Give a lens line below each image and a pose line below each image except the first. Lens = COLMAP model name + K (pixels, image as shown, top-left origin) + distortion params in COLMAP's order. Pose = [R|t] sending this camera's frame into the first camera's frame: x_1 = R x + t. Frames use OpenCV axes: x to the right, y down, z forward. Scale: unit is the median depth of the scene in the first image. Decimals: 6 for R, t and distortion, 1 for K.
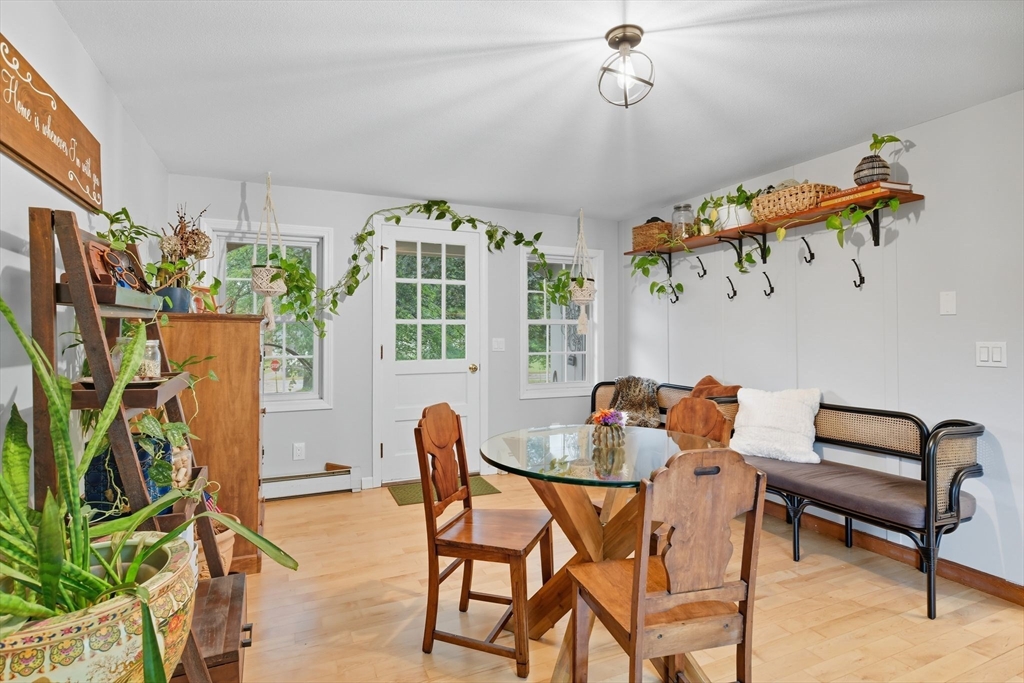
lens RADIAL K [[518.4, 0, 515.5], [0, 518.4, 332.3], [0, 0, 1]] dist [-0.004509, 0.000265]
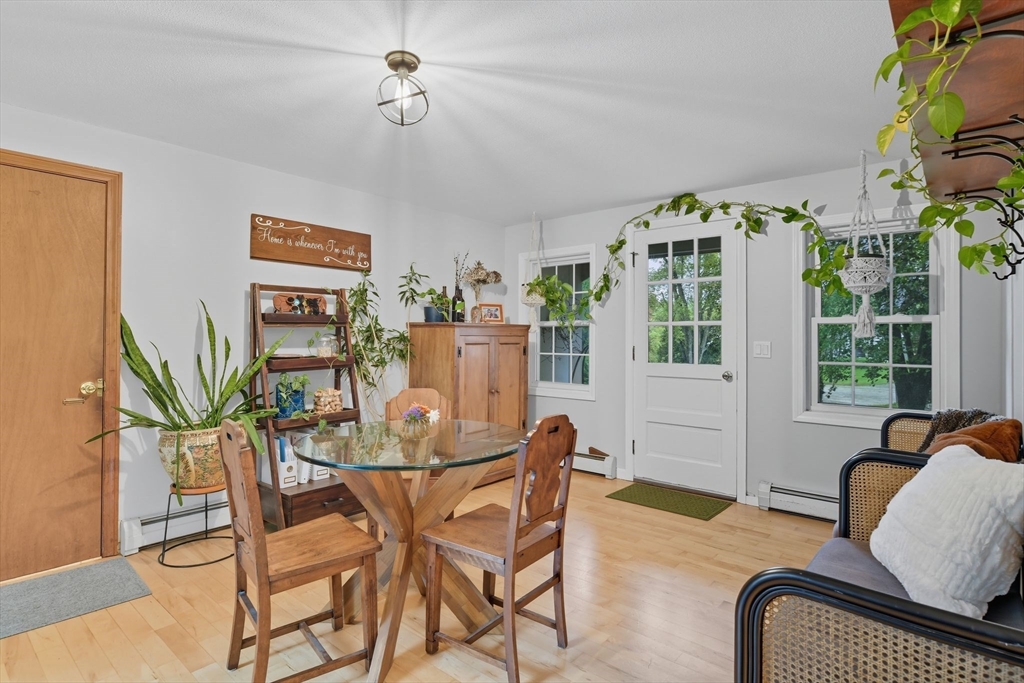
lens RADIAL K [[518.4, 0, 520.0], [0, 518.4, 343.9], [0, 0, 1]] dist [-0.004509, 0.000265]
pose [[0.441351, 0.014210, -0.897222, 0.561622], [-0.002560, 0.999890, 0.014576, 0.003700], [0.897331, -0.004136, 0.441339, 0.317755]]
